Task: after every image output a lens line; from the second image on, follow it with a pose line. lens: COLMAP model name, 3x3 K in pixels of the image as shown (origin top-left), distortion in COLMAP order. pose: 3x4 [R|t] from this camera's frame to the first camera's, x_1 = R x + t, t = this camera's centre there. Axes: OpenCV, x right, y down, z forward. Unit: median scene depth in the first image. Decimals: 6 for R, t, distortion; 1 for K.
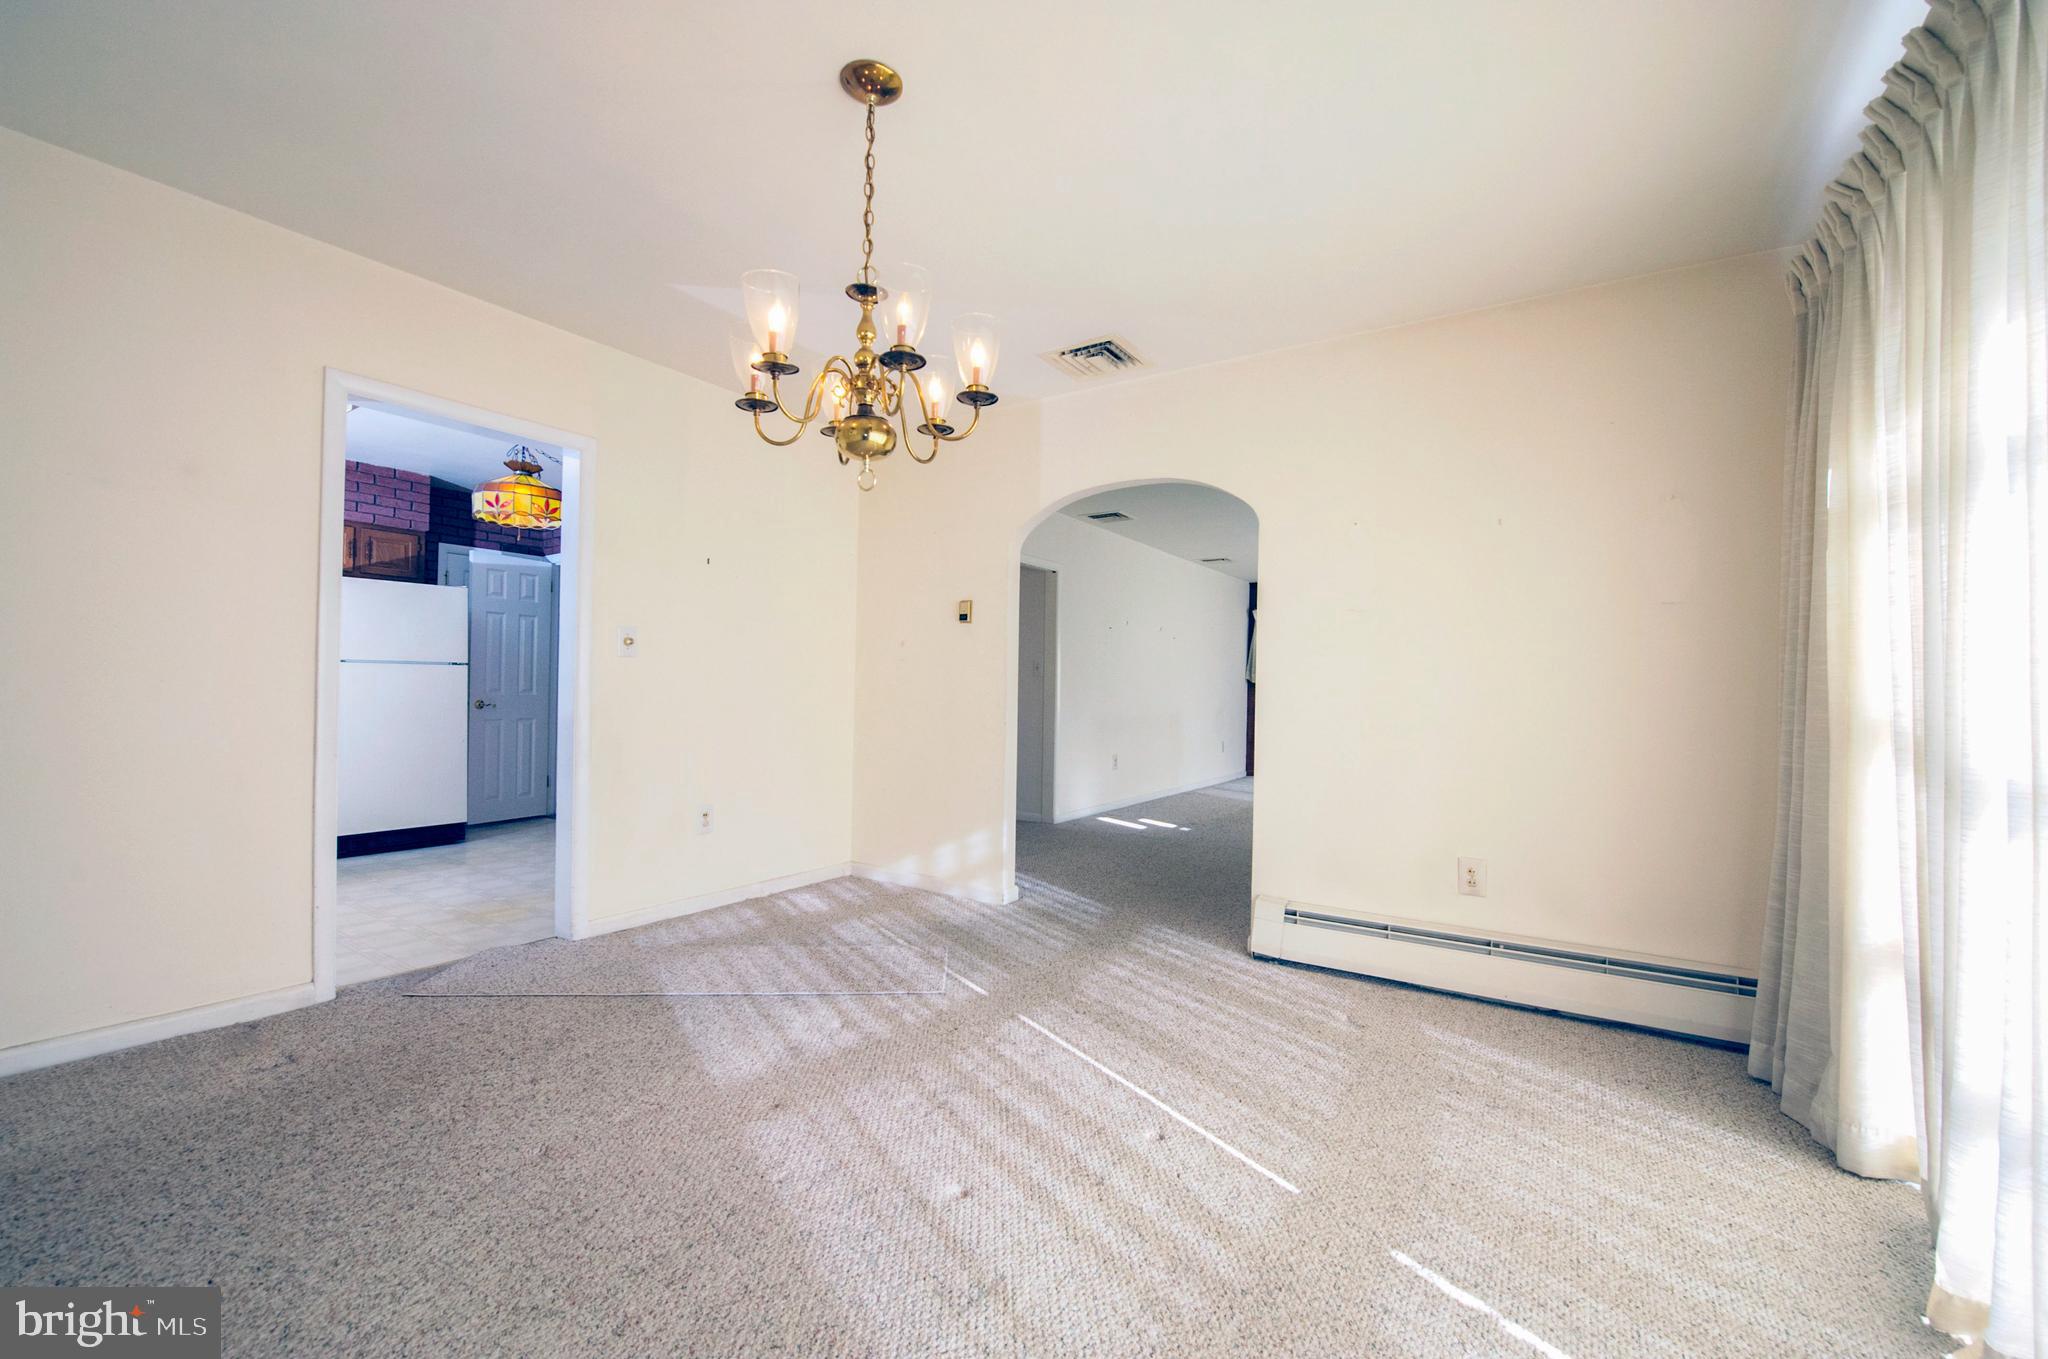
lens RADIAL K [[827.5, 0, 1027.1], [0, 827.5, 685.3], [0, 0, 1]] dist [-0.001861, -0.006511]
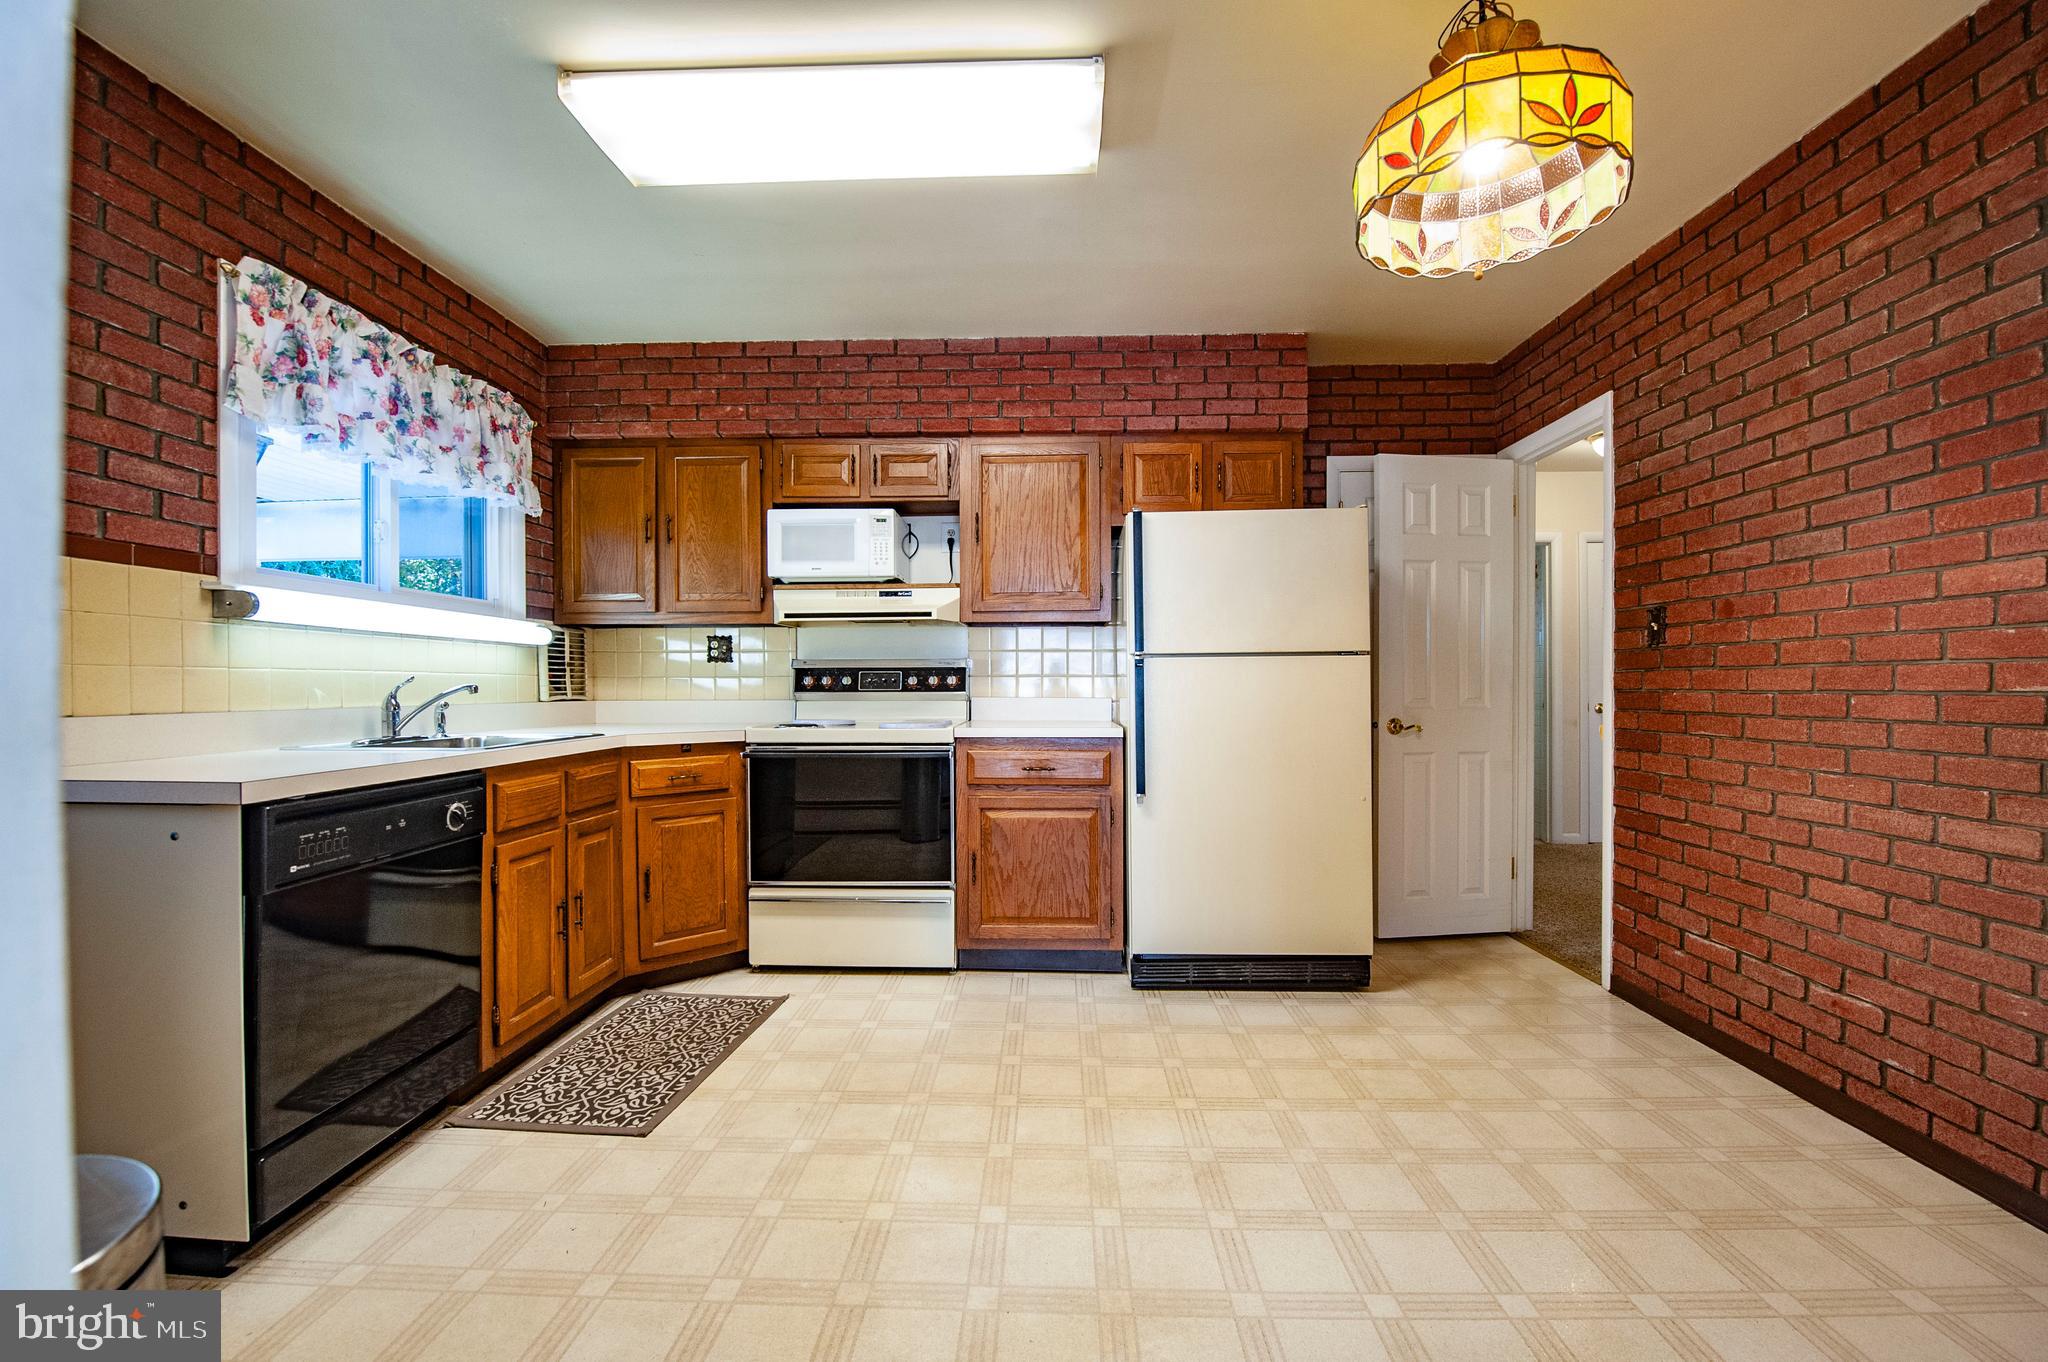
lens RADIAL K [[827.5, 0, 1027.1], [0, 827.5, 686.8], [0, 0, 1]] dist [-0.001861, -0.006511]
pose [[0.529986, -0.015077, -0.847872, -0.348939], [0.017078, 0.999829, -0.007104, -0.003431], [0.847834, -0.010715, 0.530153, 0.537672]]
